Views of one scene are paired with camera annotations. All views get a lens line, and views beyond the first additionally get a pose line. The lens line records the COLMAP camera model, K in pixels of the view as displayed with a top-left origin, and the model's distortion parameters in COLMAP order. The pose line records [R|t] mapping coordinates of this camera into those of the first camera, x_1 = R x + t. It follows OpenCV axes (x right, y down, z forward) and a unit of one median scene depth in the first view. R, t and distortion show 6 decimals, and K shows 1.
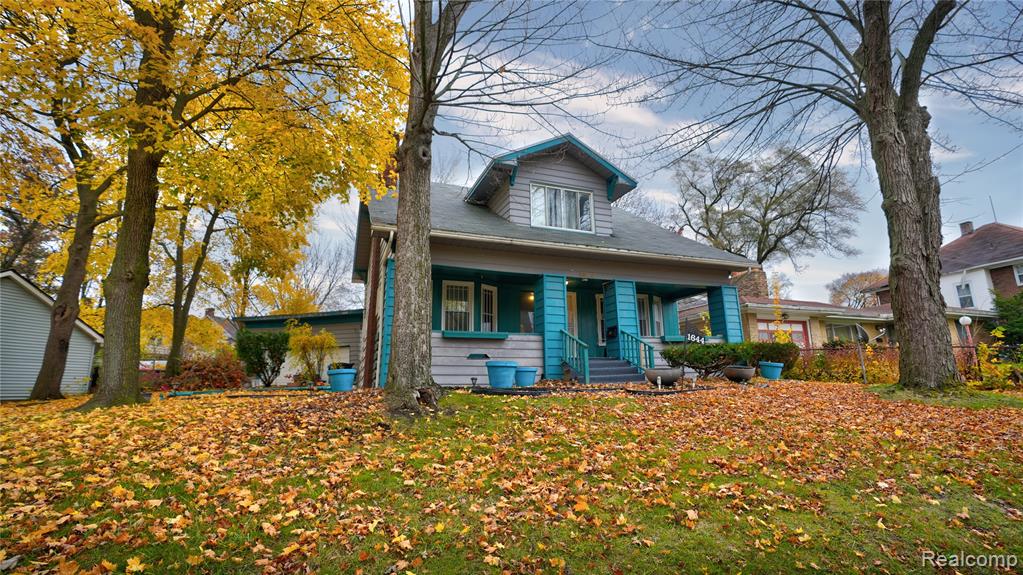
lens RADIAL K [[484.7, 0, 519.4], [0, 484.7, 291.5], [0, 0, 1]] dist [-0.075132, 0.031868]
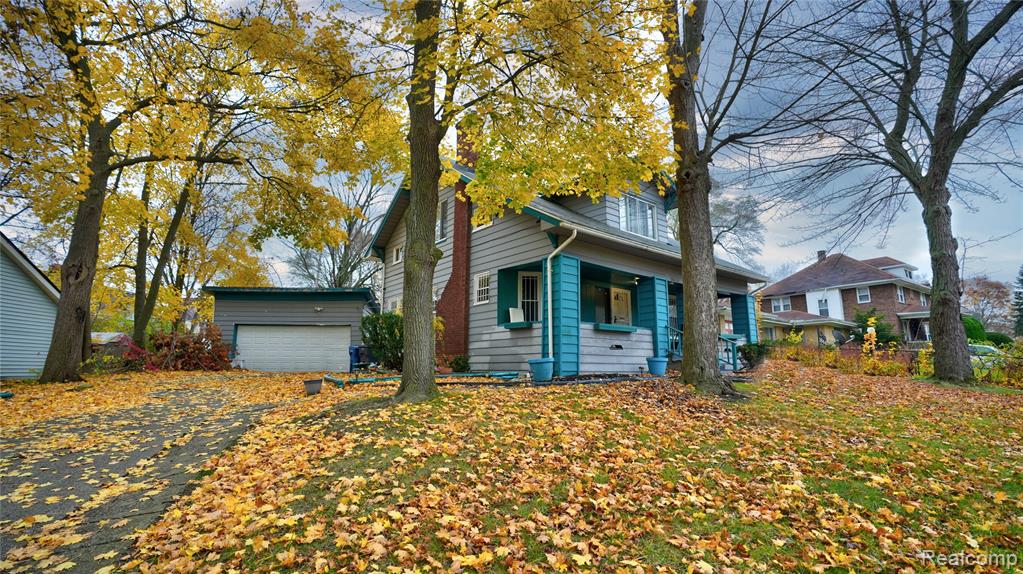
lens RADIAL K [[484.7, 0, 519.4], [0, 484.7, 291.0], [0, 0, 1]] dist [-0.075132, 0.031868]
pose [[0.948958, 0.068222, 0.307936, -0.521699], [-0.078986, 0.996619, 0.022611, -0.002649], [-0.305353, -0.045779, 0.951138, 0.006177]]
